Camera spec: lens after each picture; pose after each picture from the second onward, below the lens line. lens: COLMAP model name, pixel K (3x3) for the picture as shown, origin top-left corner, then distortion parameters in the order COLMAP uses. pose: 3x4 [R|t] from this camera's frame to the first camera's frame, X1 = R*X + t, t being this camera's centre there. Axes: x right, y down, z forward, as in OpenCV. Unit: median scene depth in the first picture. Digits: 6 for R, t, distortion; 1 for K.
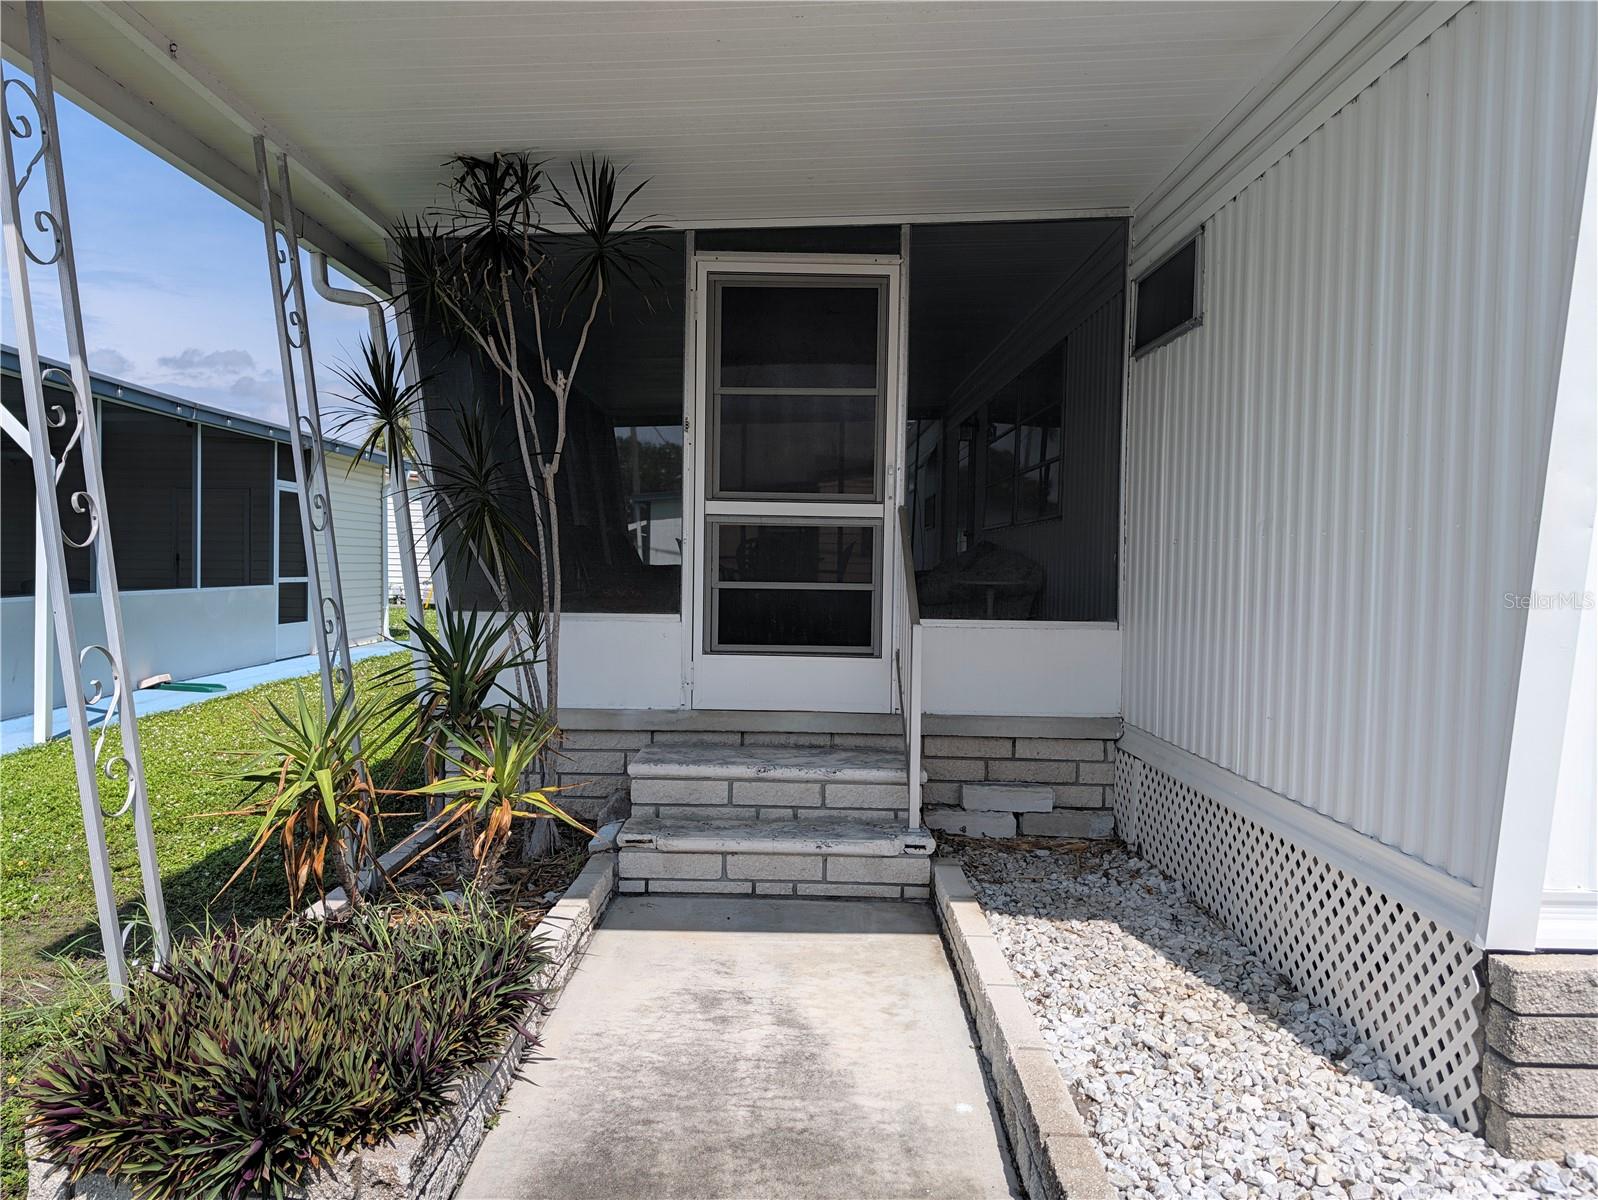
lens RADIAL K [[1120.7, 0, 794.9], [0, 1120.7, 592.4], [0, 0, 1]] dist [0.027383, -0.017516]
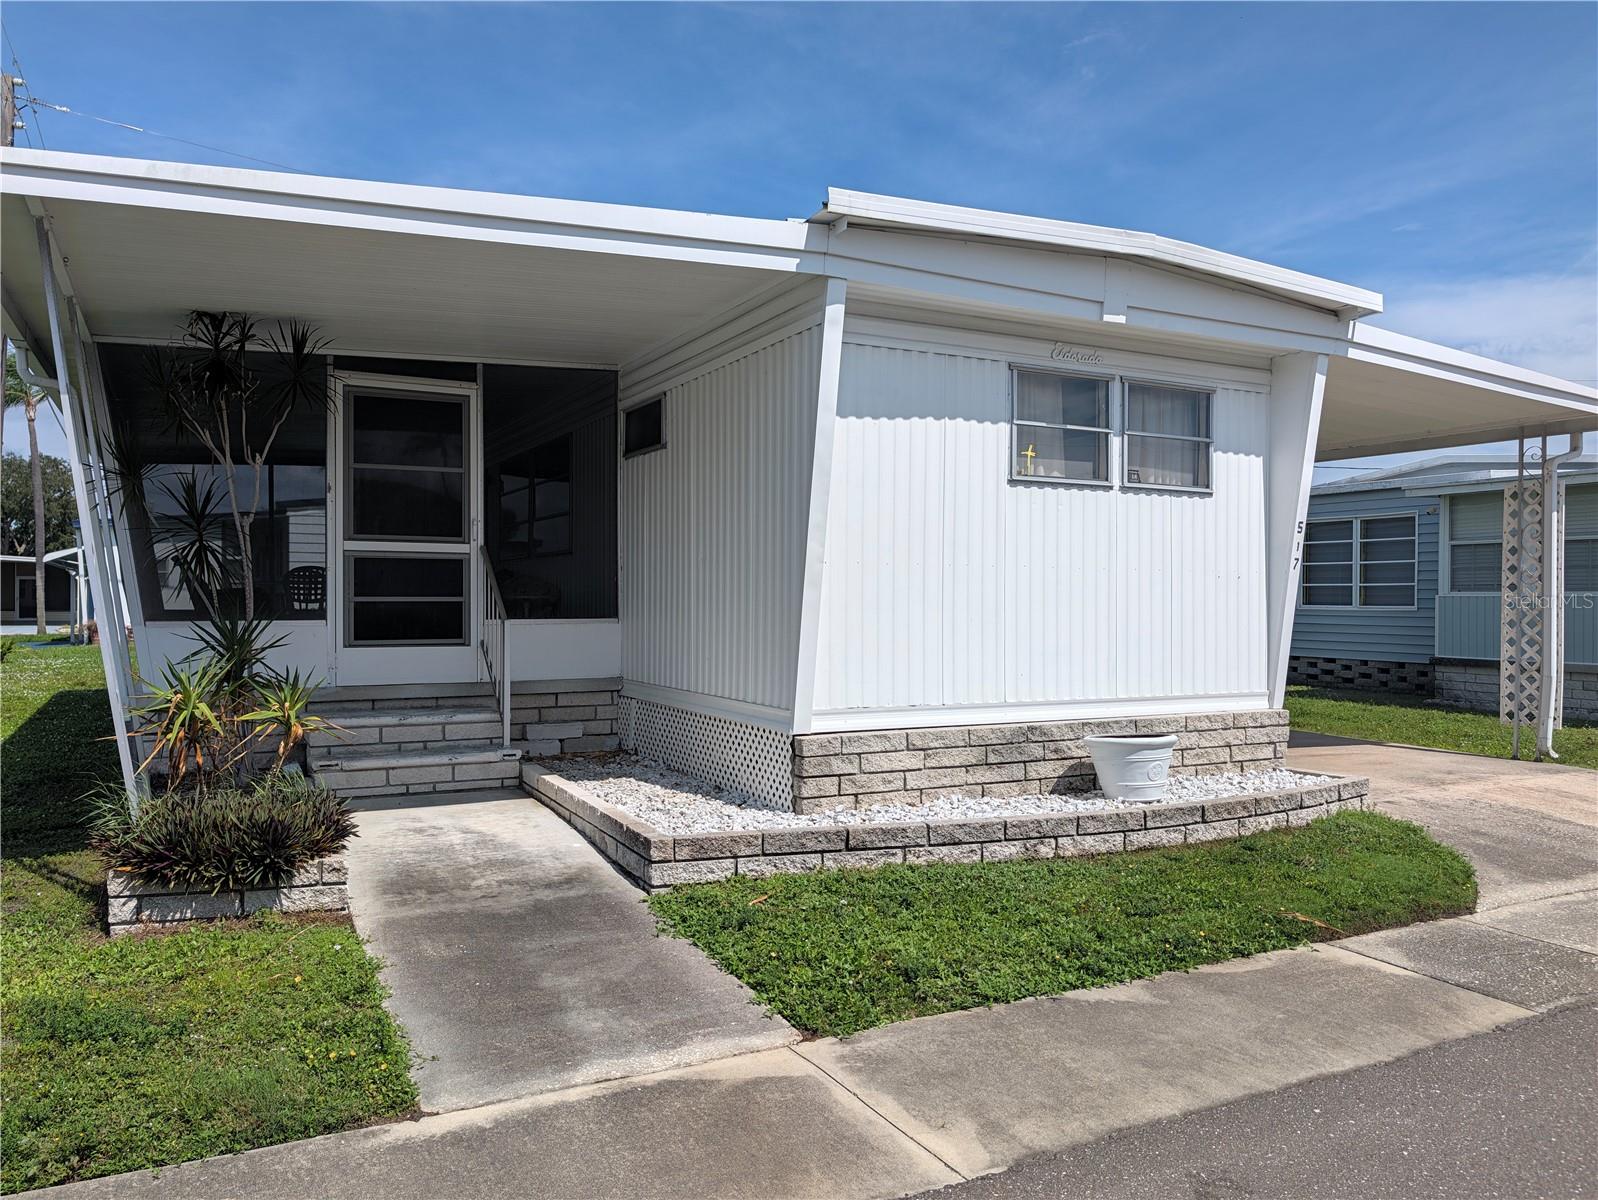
lens RADIAL K [[1120.7, 0, 797.8], [0, 1120.7, 599.0], [0, 0, 1]] dist [0.027383, -0.017516]
pose [[0.878749, -0.014429, 0.477065, -0.280807], [0.023735, 0.999627, -0.013486, 0.028589], [-0.476693, 0.023174, 0.878764, -0.601384]]
